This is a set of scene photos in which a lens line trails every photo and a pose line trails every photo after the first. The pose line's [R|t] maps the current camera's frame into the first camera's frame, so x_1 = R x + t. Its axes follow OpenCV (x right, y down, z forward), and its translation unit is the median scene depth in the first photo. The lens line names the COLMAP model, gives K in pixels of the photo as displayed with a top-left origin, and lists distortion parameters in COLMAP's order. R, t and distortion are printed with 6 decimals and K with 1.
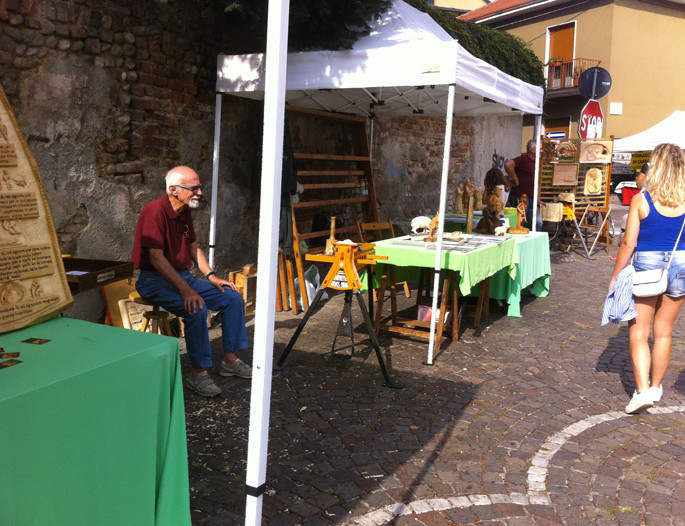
lens RADIAL K [[636.9, 0, 340.7], [0, 636.9, 279.0], [0, 0, 1]] dist [0.059781, -0.185692]
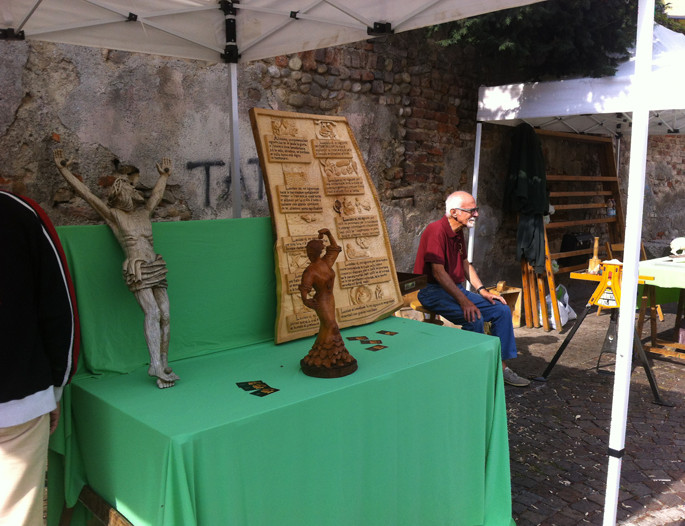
lens RADIAL K [[658.4, 0, 344.6], [0, 658.4, 273.9], [0, 0, 1]] dist [0.071710, -0.214508]
pose [[0.958530, 0.025380, -0.283860, -0.095041], [-0.037104, 0.998663, -0.036003, 0.015224], [0.282567, 0.045042, 0.958190, -0.136116]]
